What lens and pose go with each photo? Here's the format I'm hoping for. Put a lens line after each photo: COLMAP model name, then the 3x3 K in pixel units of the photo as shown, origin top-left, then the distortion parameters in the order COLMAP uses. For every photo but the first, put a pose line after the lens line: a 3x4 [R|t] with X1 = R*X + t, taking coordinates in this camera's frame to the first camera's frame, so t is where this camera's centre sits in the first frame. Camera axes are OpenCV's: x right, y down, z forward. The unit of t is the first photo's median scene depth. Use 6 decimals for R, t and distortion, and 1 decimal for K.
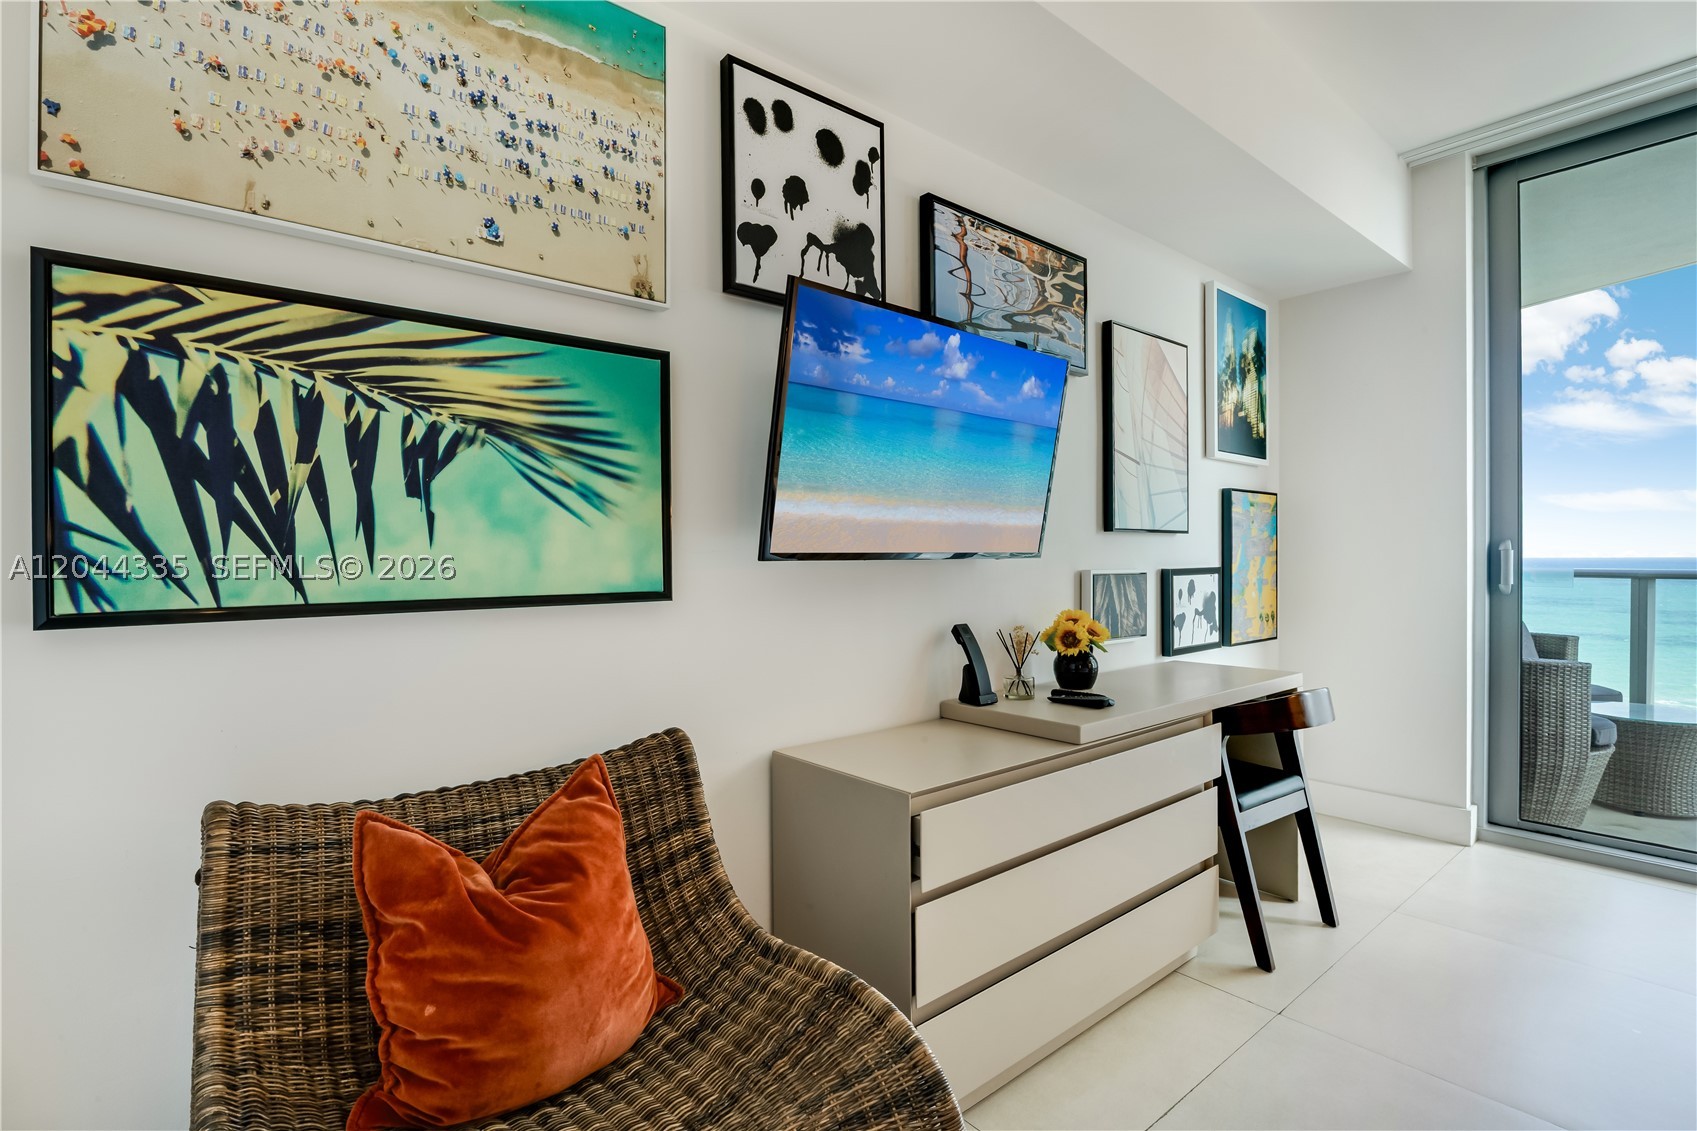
lens RADIAL K [[765.9, 0, 860.4], [0, 765.9, 561.5], [0, 0, 1]] dist [-0.009071, 0.000222]
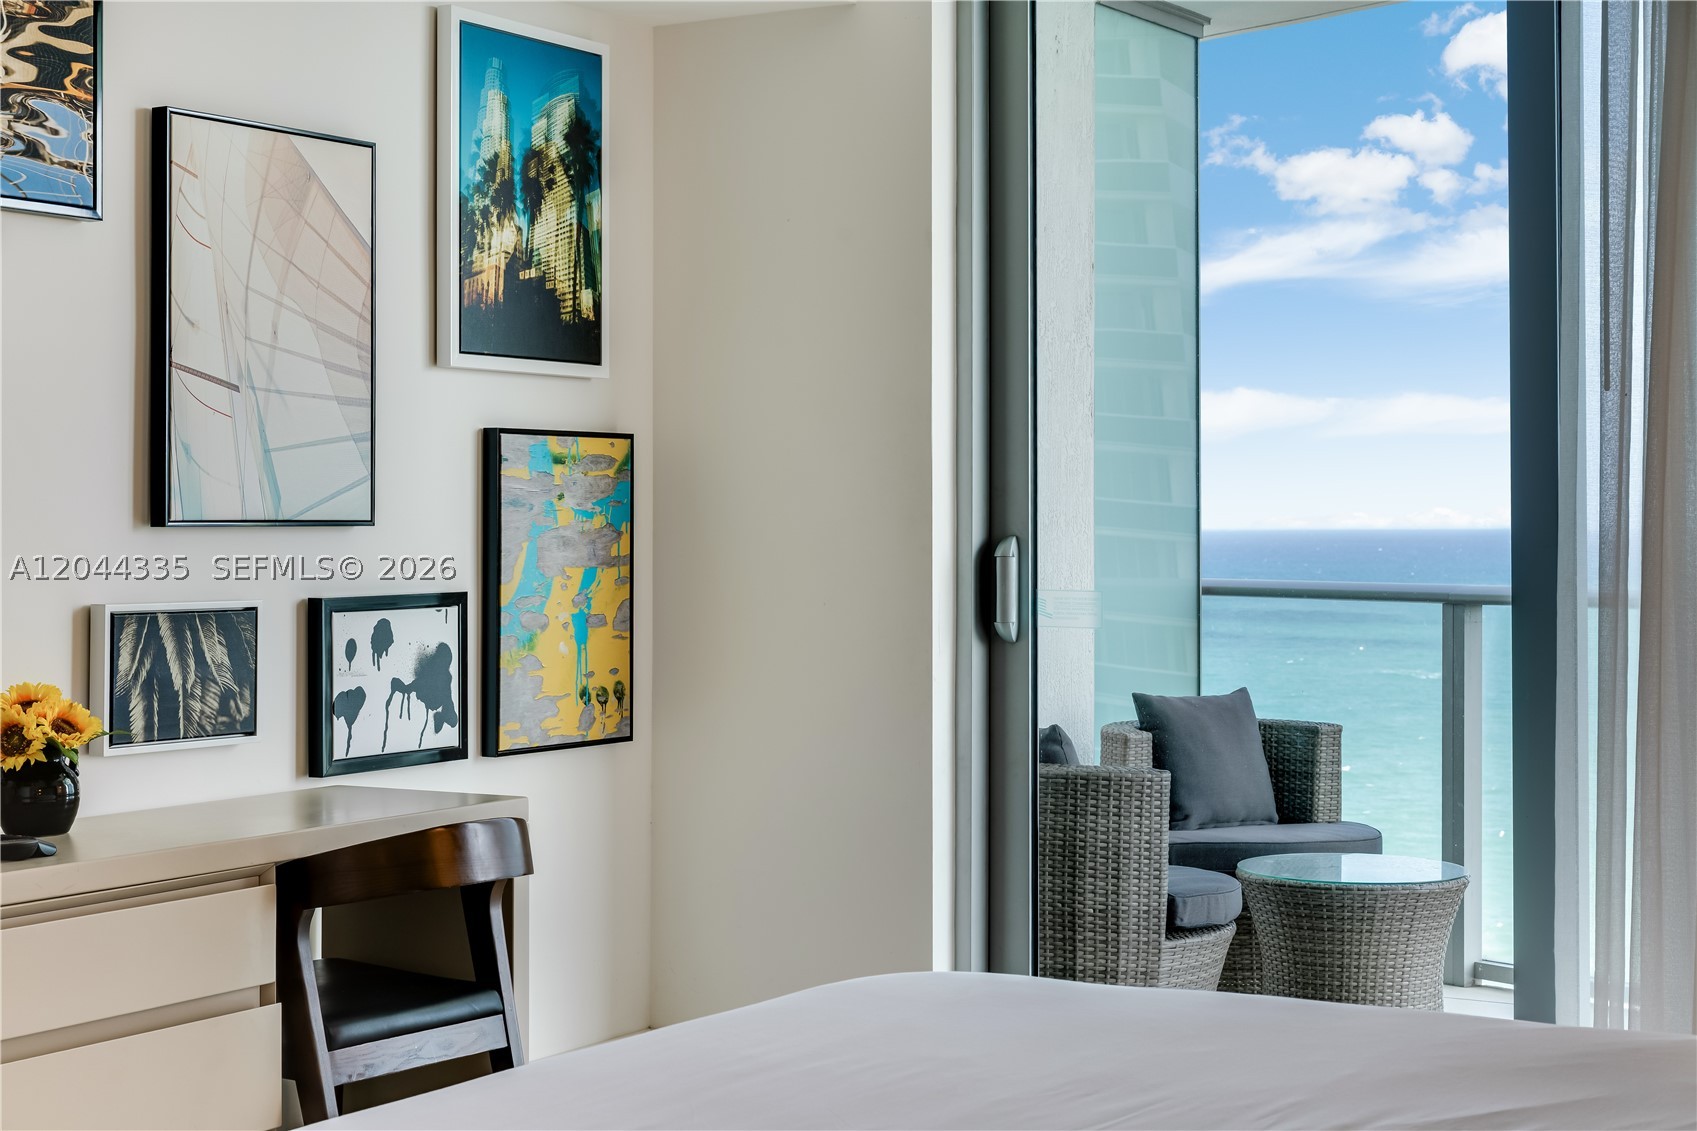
lens RADIAL K [[2611.4, 0, 878.8], [0, 2611.4, 464.5], [0, 0, 1]] dist [-0.008589, 0.000000]
pose [[0.954804, 0.009763, 0.297076, 0.239109], [-0.002242, 0.999669, -0.025647, -0.033031], [-0.297228, 0.023822, 0.954509, -0.690876]]
